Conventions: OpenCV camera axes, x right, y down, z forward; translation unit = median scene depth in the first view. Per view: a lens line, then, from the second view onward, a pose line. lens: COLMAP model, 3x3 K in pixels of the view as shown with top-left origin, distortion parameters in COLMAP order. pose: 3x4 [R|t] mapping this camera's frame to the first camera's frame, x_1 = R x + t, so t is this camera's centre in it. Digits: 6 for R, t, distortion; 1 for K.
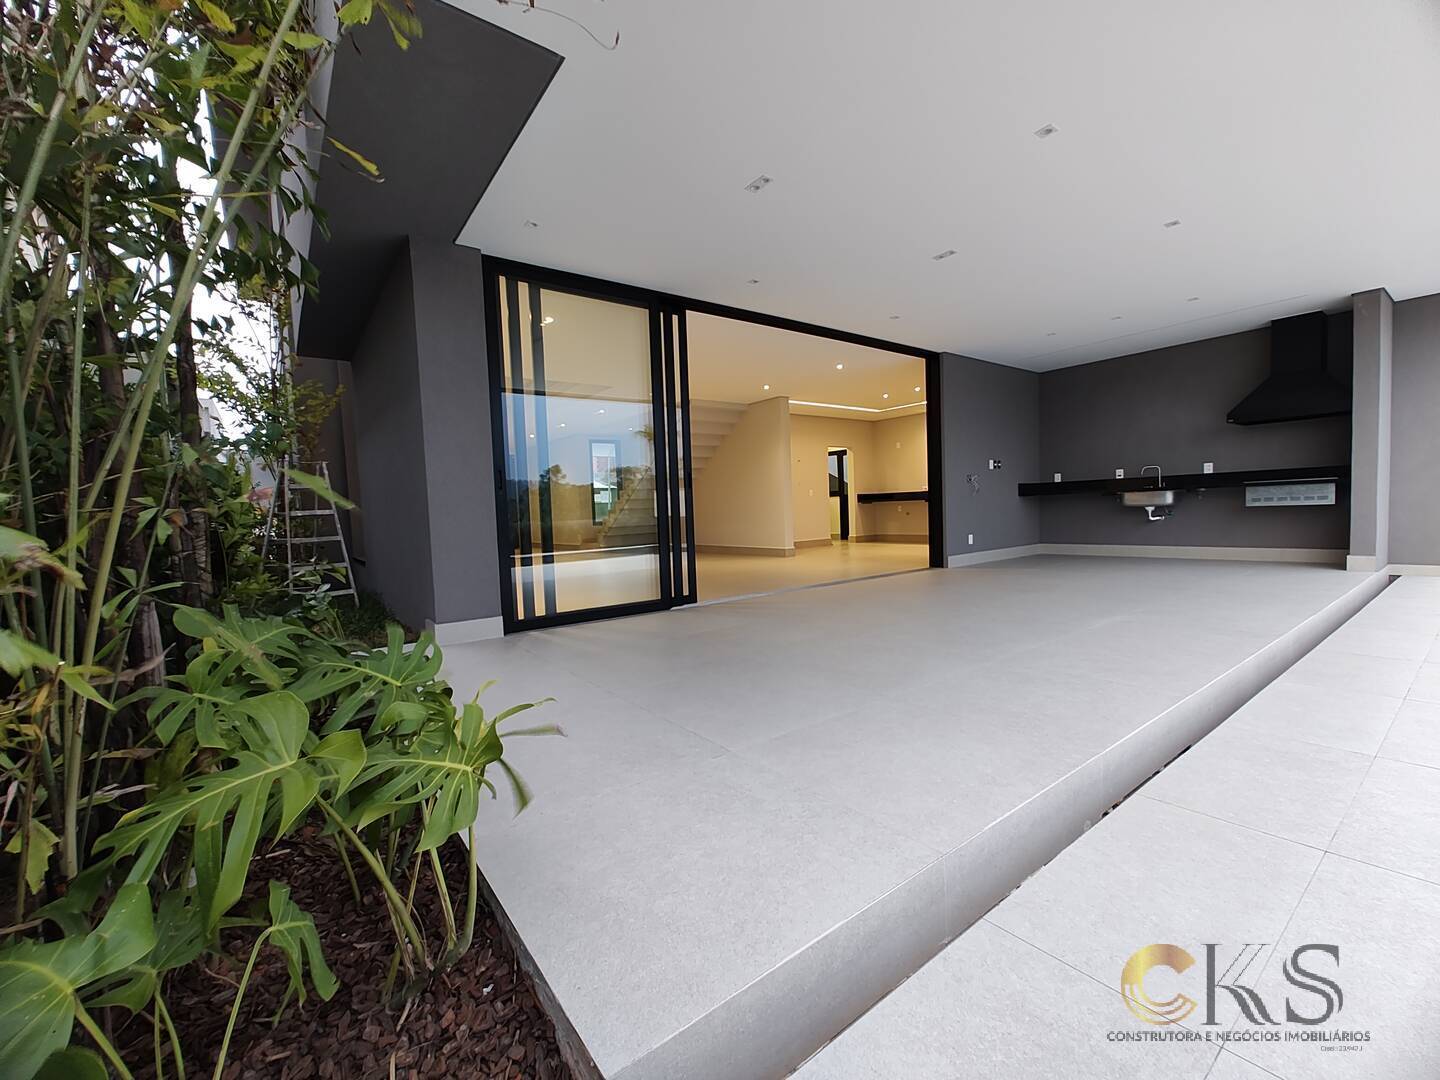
lens RADIAL K [[584.1, 0, 712.7], [0, 584.1, 537.1], [0, 0, 1]] dist [-0.000503, 0.000047]
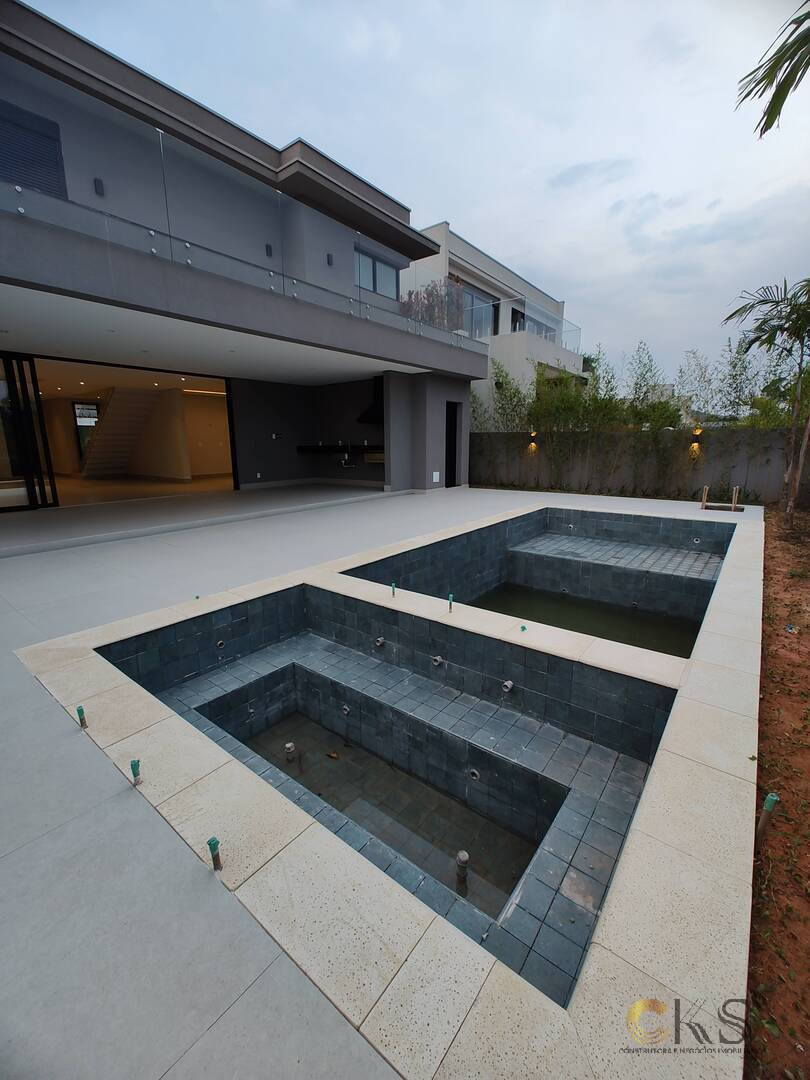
lens RADIAL K [[450.5, 0, 398.5], [0, 450.5, 535.8], [0, 0, 1]] dist [0.000068, 0.000074]
pose [[0.966881, -0.022925, 0.254195, 0.523006], [-0.016186, 0.988445, 0.150714, -0.032533], [-0.254713, -0.149837, 0.955338, -0.601751]]
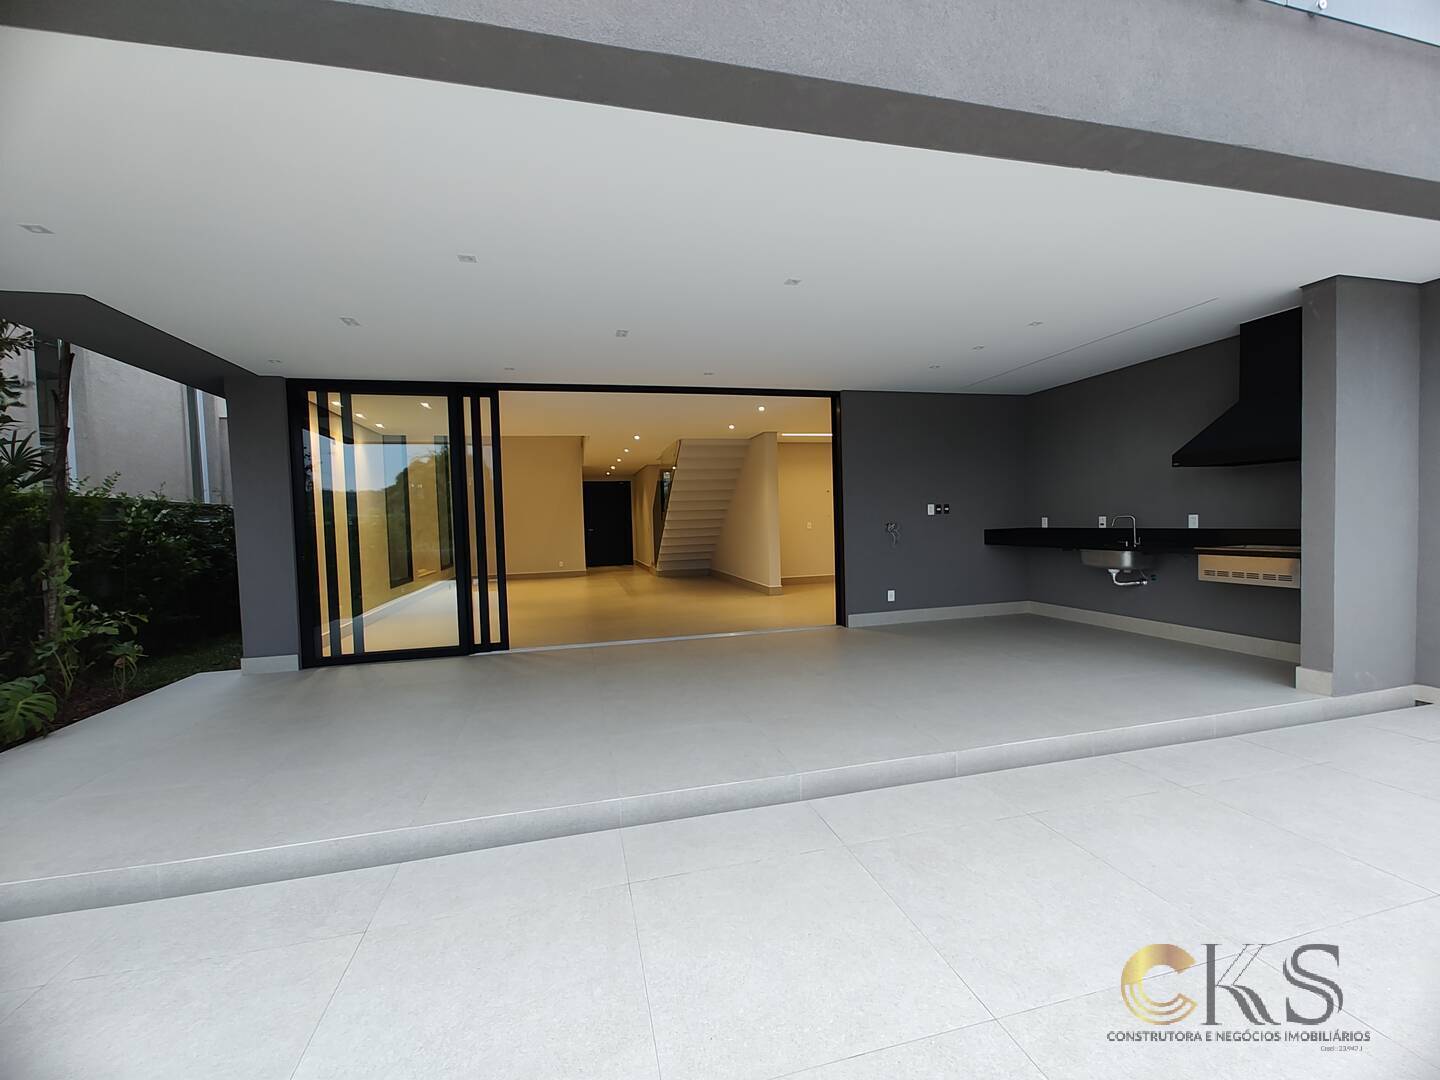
lens RADIAL K [[600.7, 0, 715.9], [0, 600.7, 539.6], [0, 0, 1]] dist [0.000068, 0.000074]
pose [[0.924609, 0.022181, -0.380272, 0.558282], [-0.022097, 0.999745, 0.004586, -0.081753], [0.380276, 0.004162, 0.924864, 0.064584]]
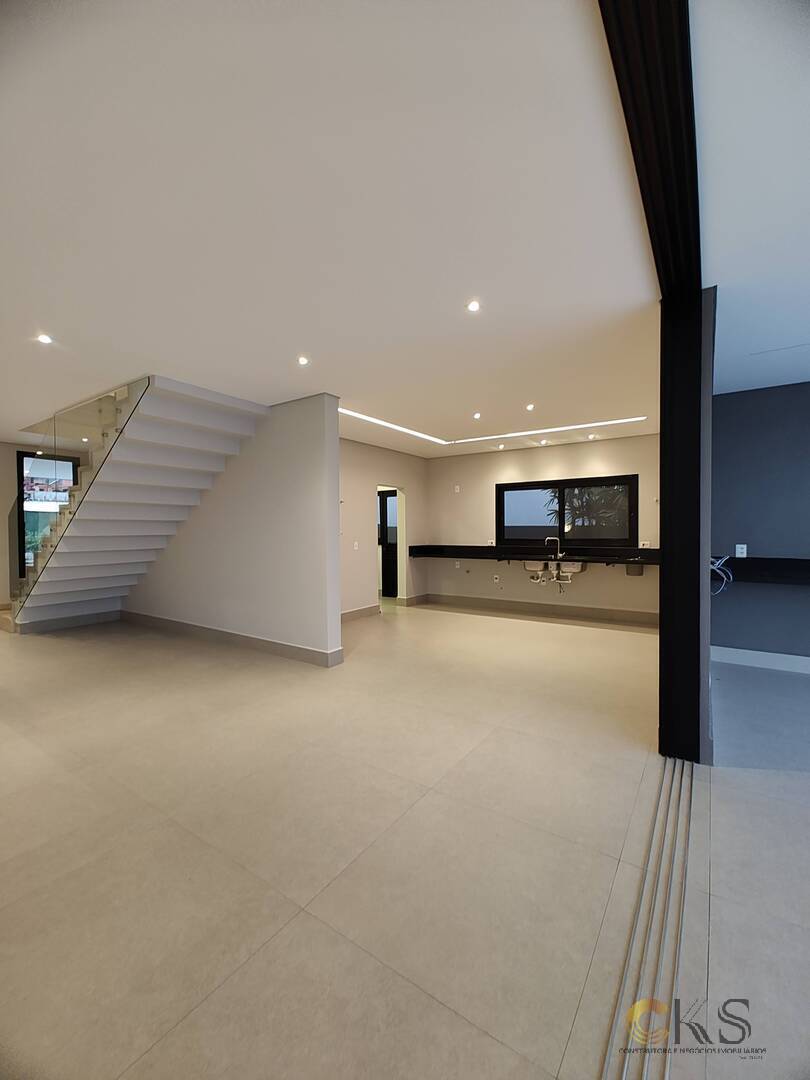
lens RADIAL K [[450.5, 0, 398.5], [0, 450.5, 535.8], [0, 0, 1]] dist [0.000068, 0.000074]
pose [[0.946774, 0.034306, 0.320065, 0.060121], [-0.019413, 0.998580, -0.049609, -0.099864], [-0.321312, 0.040755, 0.946096, 0.737522]]
